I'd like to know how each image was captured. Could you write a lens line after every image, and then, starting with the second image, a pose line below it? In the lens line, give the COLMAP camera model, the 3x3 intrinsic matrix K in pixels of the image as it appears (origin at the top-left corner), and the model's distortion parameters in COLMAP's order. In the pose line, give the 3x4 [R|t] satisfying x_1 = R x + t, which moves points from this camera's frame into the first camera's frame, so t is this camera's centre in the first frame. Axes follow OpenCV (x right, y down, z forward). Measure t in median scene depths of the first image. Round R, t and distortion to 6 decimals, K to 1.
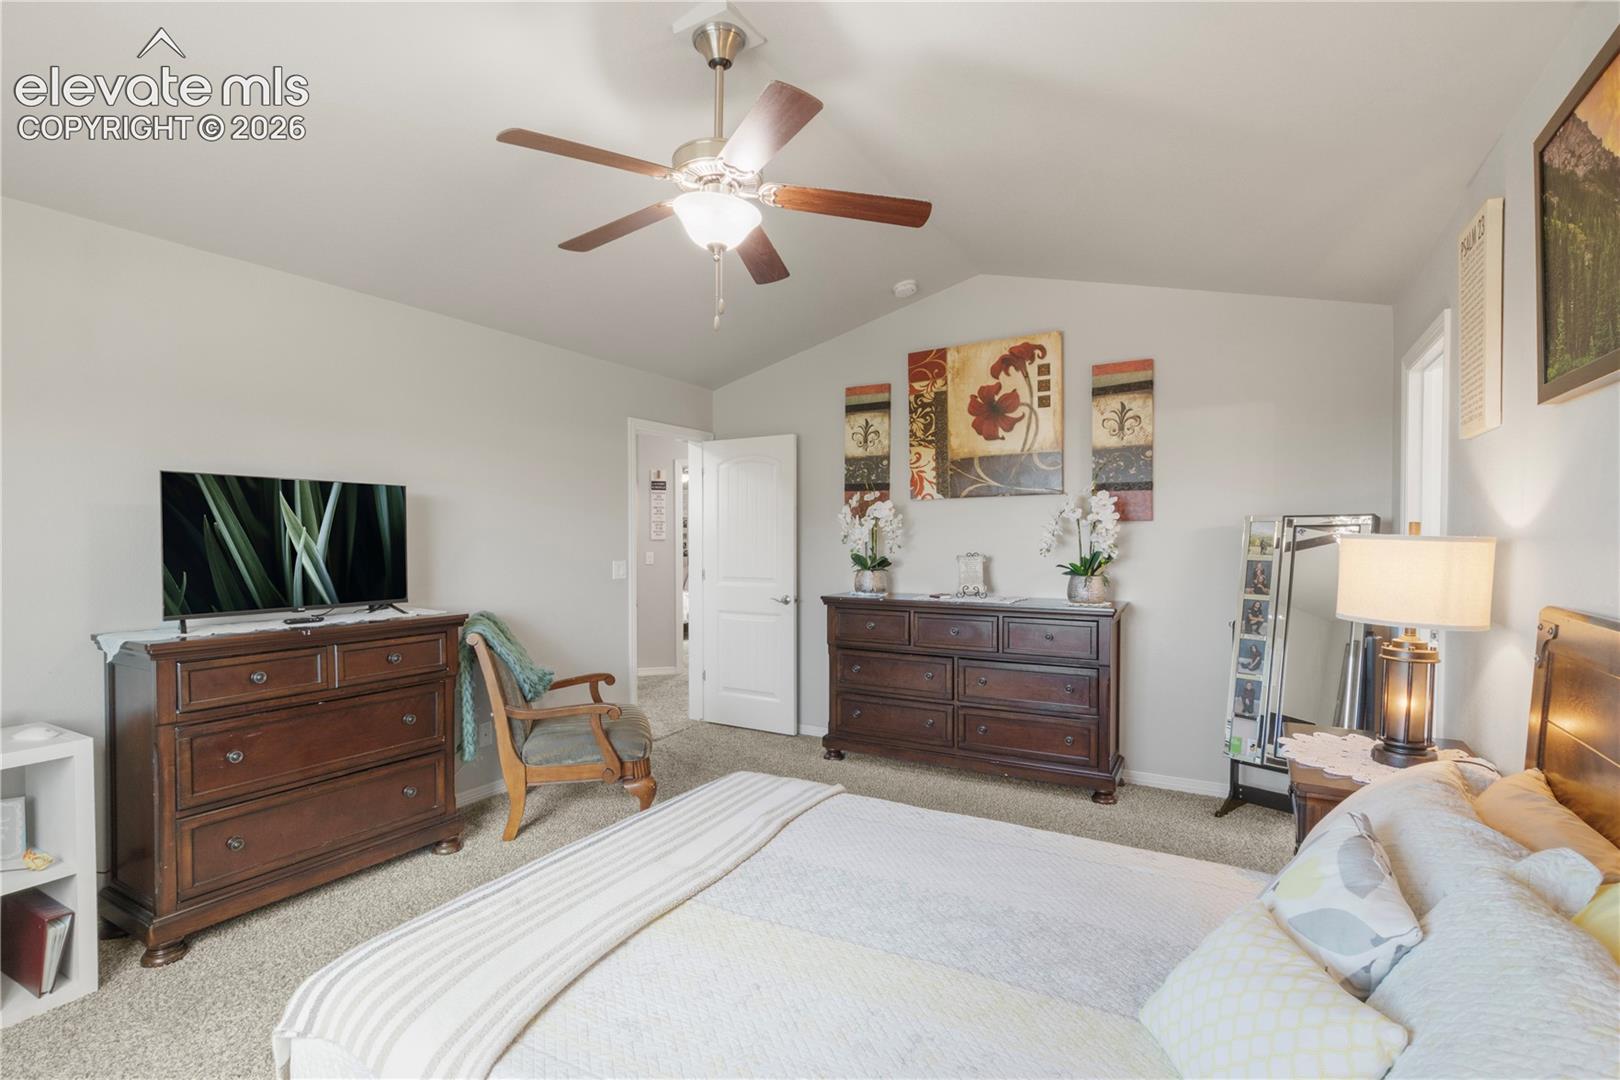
lens RADIAL K [[757.0, 0, 791.4], [0, 757.0, 538.9], [0, 0, 1]] dist [0.004686, -0.007566]
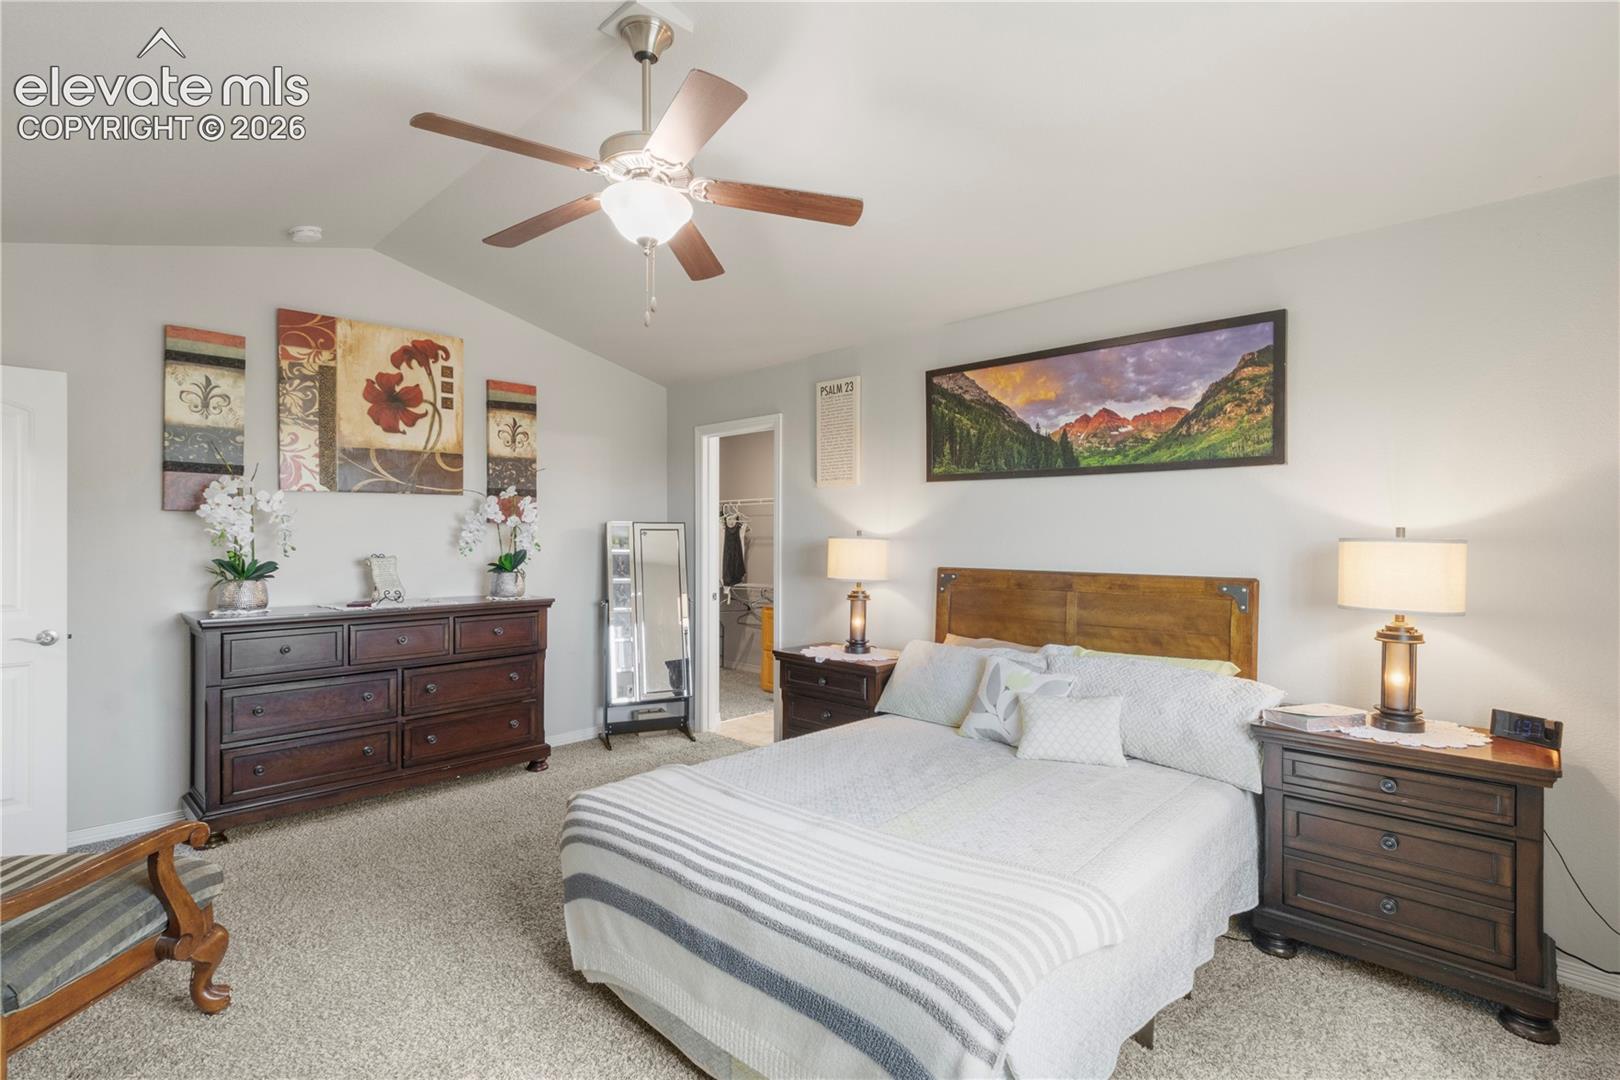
lens RADIAL K [[757.0, 0, 791.4], [0, 757.0, 538.9], [0, 0, 1]] dist [0.004686, -0.007566]
pose [[0.238429, -0.007152, 0.971133, -0.527918], [-0.006261, 0.999941, 0.008901, -0.011203], [-0.971140, -0.008202, 0.238371, 0.299355]]
